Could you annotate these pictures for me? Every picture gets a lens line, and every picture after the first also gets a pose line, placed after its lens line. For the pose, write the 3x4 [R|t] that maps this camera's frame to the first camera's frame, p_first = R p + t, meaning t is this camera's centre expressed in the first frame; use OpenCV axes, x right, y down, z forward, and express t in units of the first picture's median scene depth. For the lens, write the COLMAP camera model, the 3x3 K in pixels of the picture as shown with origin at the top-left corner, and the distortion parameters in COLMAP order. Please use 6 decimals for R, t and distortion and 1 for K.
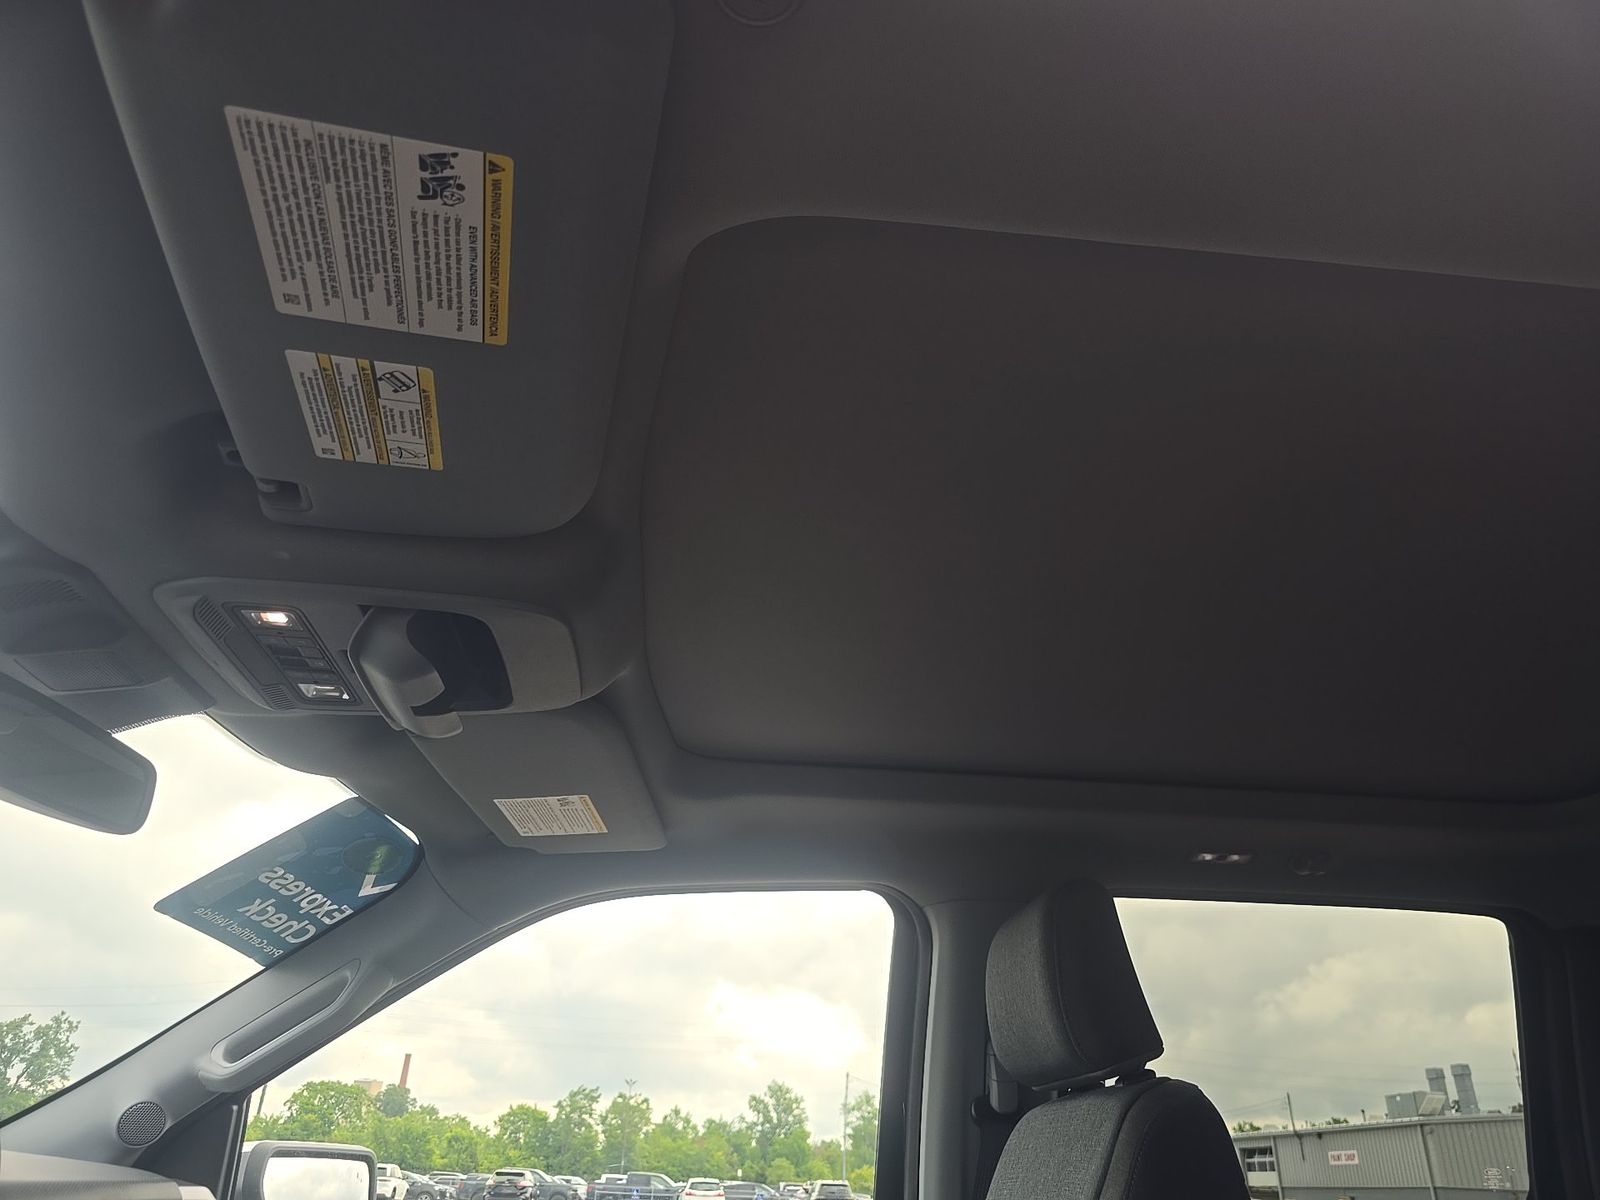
lens RADIAL K [[1071.2, 0, 800.0], [0, 1071.2, 600.0], [0, 0, 1]] dist [0.071788, -0.083635]
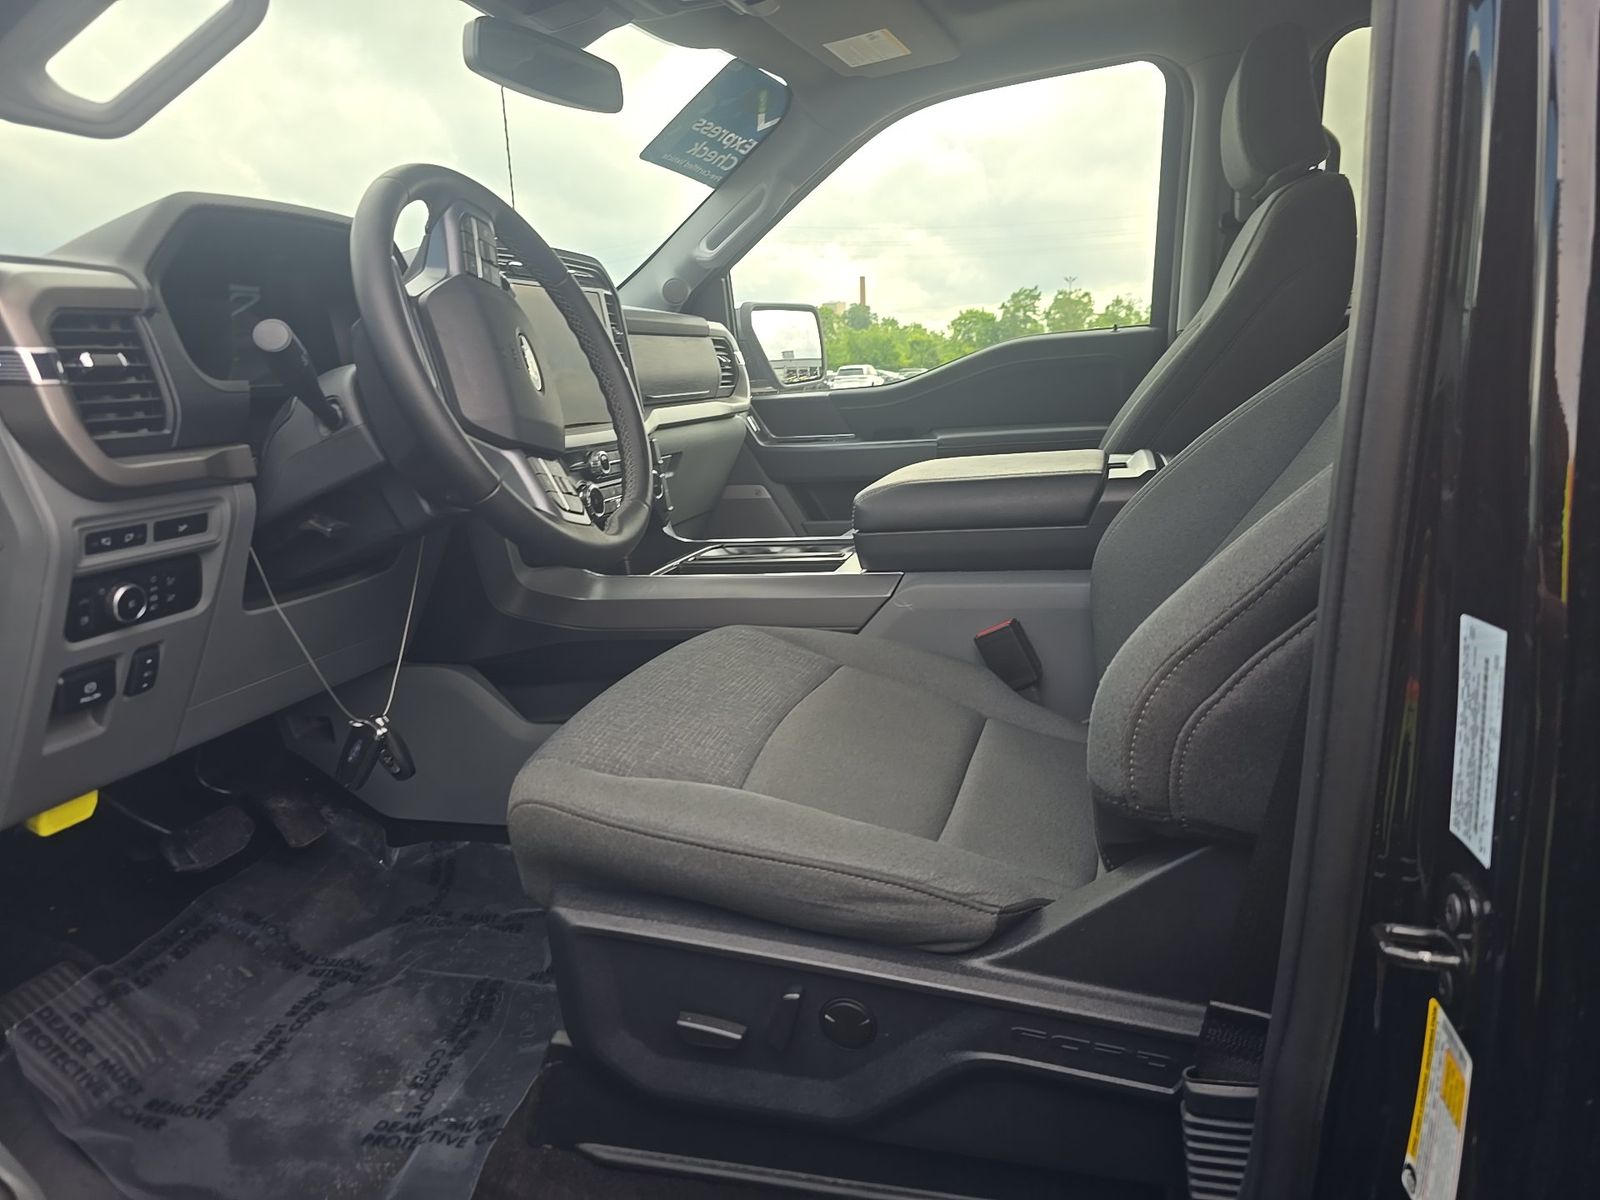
lens RADIAL K [[1071.2, 0, 800.0], [0, 1071.2, 600.0], [0, 0, 1]] dist [0.071788, -0.083635]
pose [[0.924920, 0.010109, -0.380026, 0.195448], [0.237759, 0.764633, 0.599005, -0.096742], [0.296636, -0.644387, 0.704821, -0.392073]]
